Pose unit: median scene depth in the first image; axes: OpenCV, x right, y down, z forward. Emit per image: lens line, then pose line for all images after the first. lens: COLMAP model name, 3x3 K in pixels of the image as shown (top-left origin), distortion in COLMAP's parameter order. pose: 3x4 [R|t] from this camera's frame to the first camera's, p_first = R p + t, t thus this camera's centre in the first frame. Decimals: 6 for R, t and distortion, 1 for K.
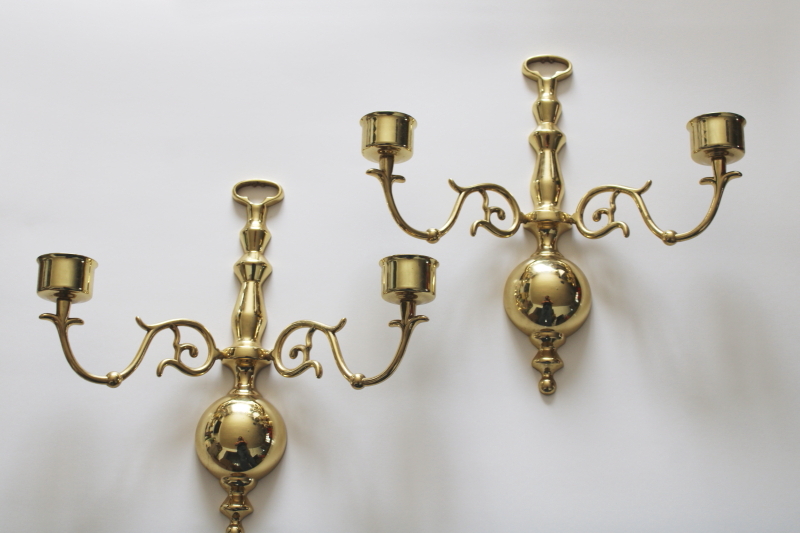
lens RADIAL K [[1321.1, 0, 406.4], [0, 1321.1, 272.3], [0, 0, 1]] dist [0.105993, 0.000000]
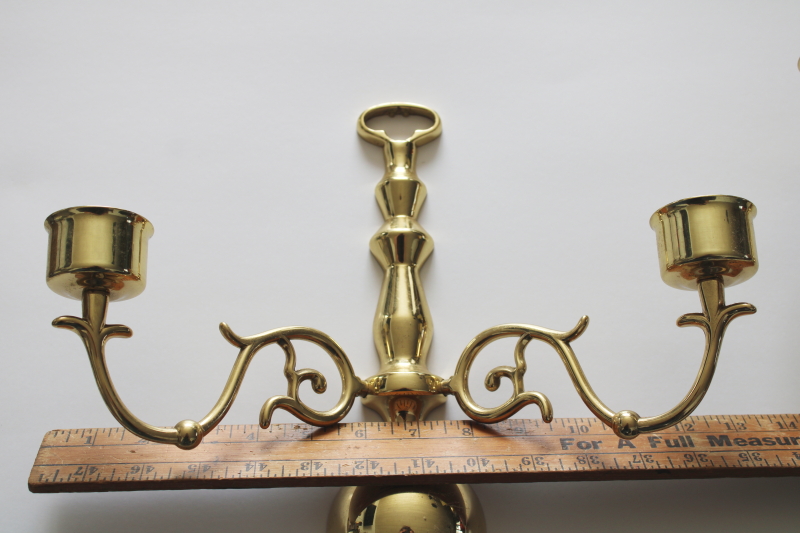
lens RADIAL K [[1321.1, 0, 399.6], [0, 1321.1, 264.1], [0, 0, 1]] dist [0.105993, 0.000000]
pose [[0.994614, -0.008276, 0.103322, 0.048277], [0.016206, 0.996965, -0.076143, -0.050254], [-0.102378, 0.077407, 0.991729, 0.450199]]
